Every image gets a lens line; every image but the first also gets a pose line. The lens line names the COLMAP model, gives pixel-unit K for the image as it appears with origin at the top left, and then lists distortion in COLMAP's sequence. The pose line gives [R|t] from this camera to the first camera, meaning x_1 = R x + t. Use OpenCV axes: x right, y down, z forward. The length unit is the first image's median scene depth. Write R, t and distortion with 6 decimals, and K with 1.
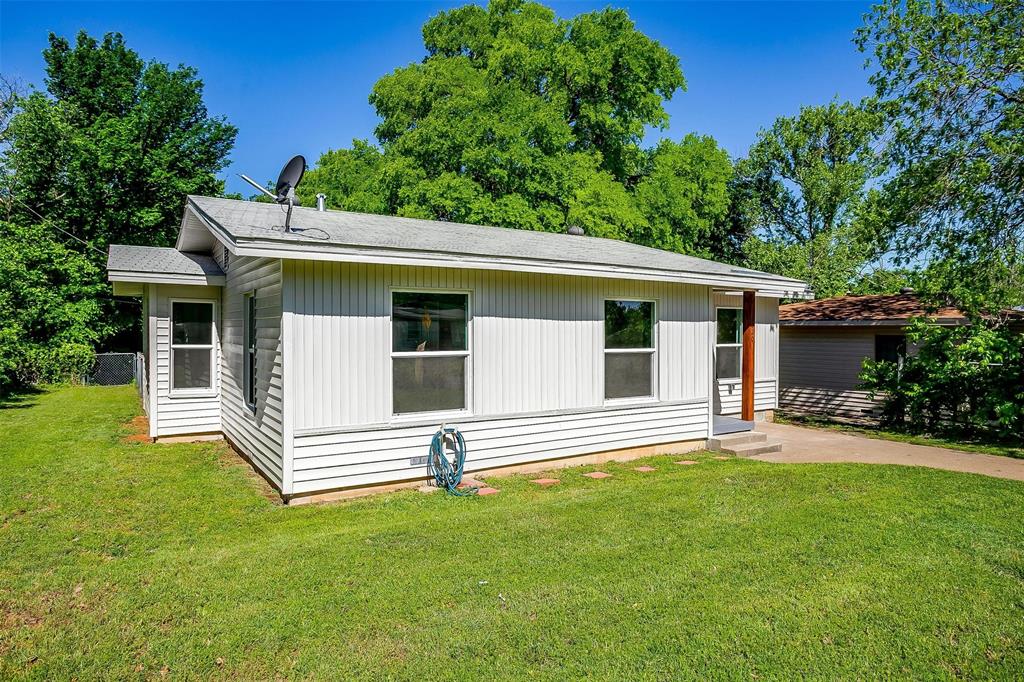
lens RADIAL K [[629.0, 0, 512.0], [0, 629.0, 341.0], [0, 0, 1]] dist [0.047725, 0.000158]
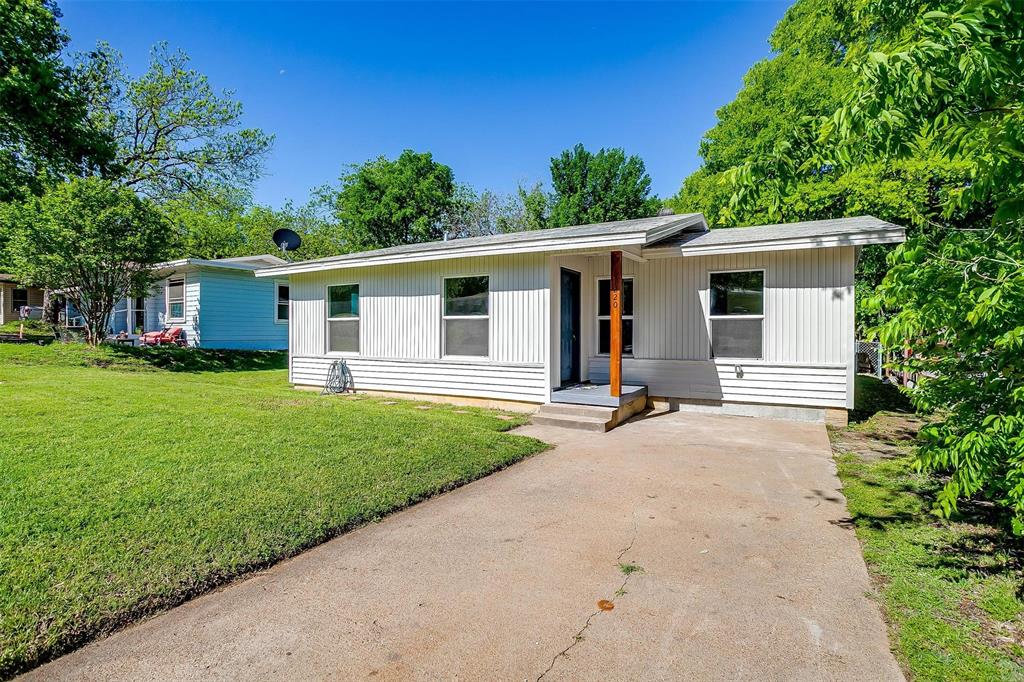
lens RADIAL K [[499.5, 0, 509.8], [0, 499.5, 335.8], [0, 0, 1]] dist [-0.002867, 0.000316]
pose [[0.466377, 0.007053, -0.884558, 1.087959], [-0.016455, 0.999864, -0.000704, 0.049947], [0.884433, 0.014884, 0.466430, 0.621758]]
